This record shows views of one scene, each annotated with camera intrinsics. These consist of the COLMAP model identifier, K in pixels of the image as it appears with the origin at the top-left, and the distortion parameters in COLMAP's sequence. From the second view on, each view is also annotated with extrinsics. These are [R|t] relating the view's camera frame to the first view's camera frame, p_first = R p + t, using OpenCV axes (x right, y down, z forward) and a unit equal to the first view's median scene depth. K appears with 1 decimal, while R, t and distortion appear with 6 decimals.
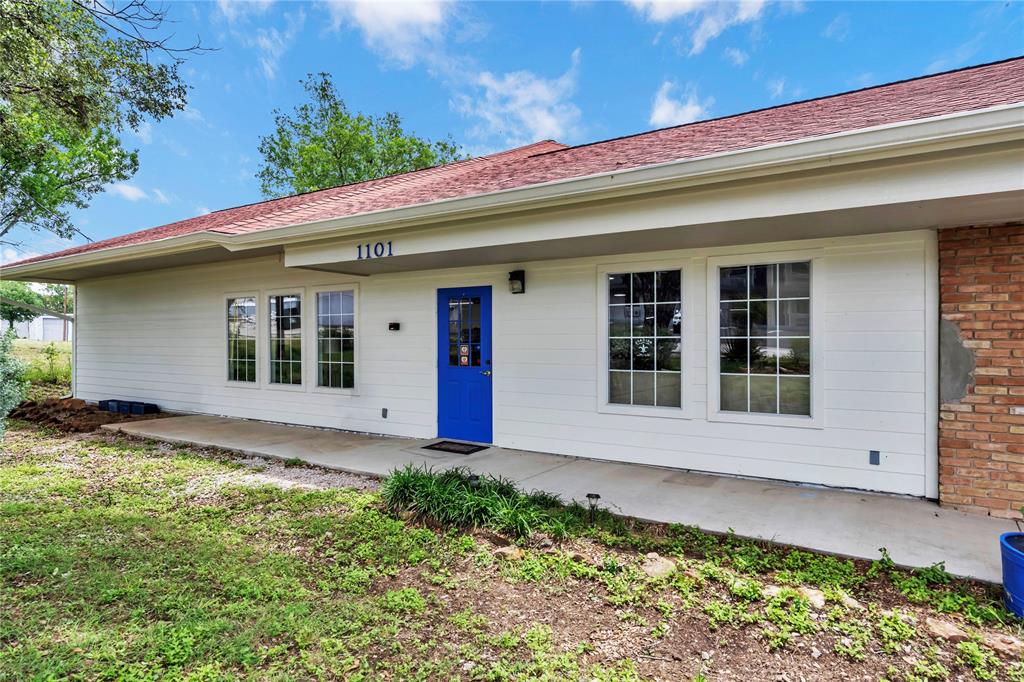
lens RADIAL K [[597.9, 0, 513.2], [0, 597.9, 341.9], [0, 0, 1]] dist [-0.002607, -0.000424]
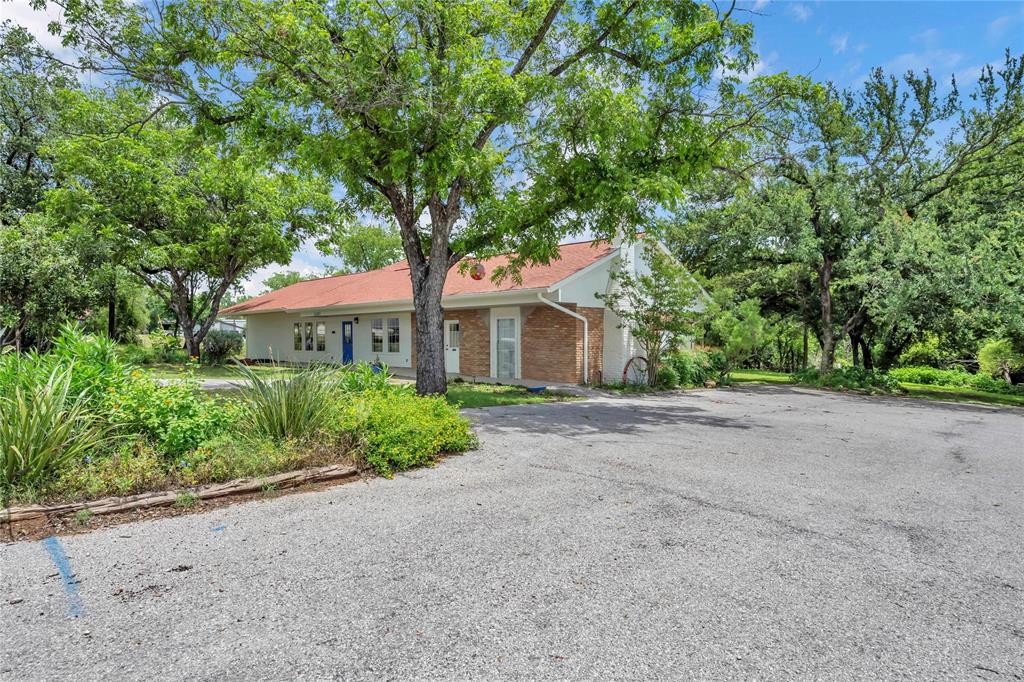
lens RADIAL K [[556.7, 0, 511.2], [0, 556.7, 339.3], [0, 0, 1]] dist [-0.000628, 0.000071]
pose [[0.985192, -0.006205, -0.171343, 1.693451], [0.006003, 0.999981, -0.001696, 0.032028], [0.171350, 0.000642, 0.985210, -2.473681]]
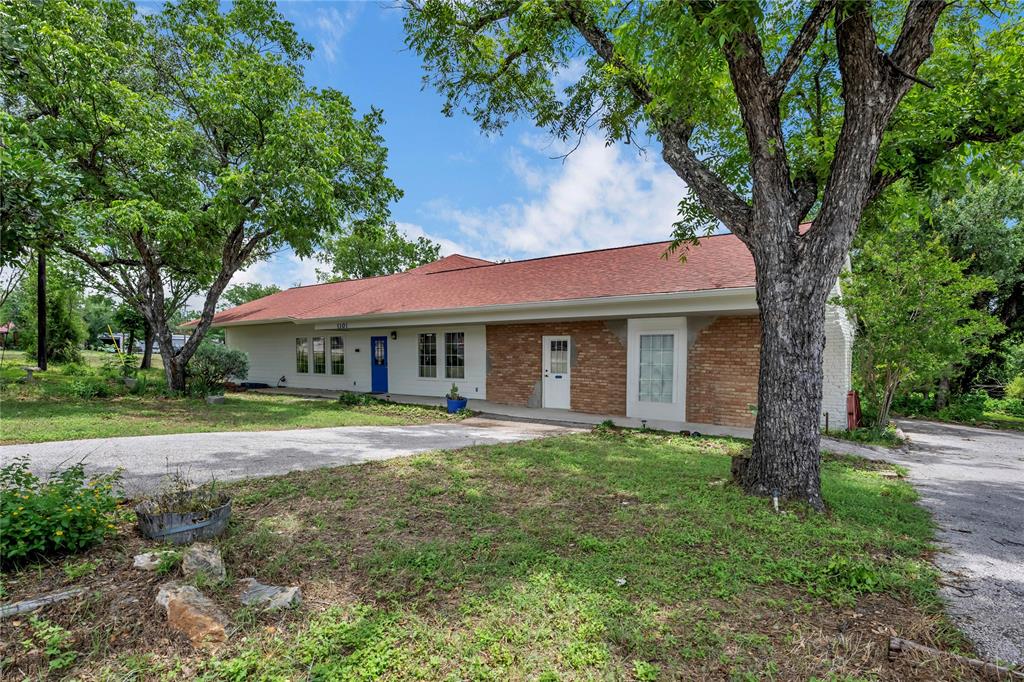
lens RADIAL K [[517.7, 0, 509.6], [0, 517.7, 383.0], [0, 0, 1]] dist [-0.002474, -0.000128]
pose [[0.998120, 0.005346, -0.061064, 0.768481], [-0.002507, 0.998917, 0.046469, 0.011279], [0.061246, -0.046229, 0.997052, -1.561624]]
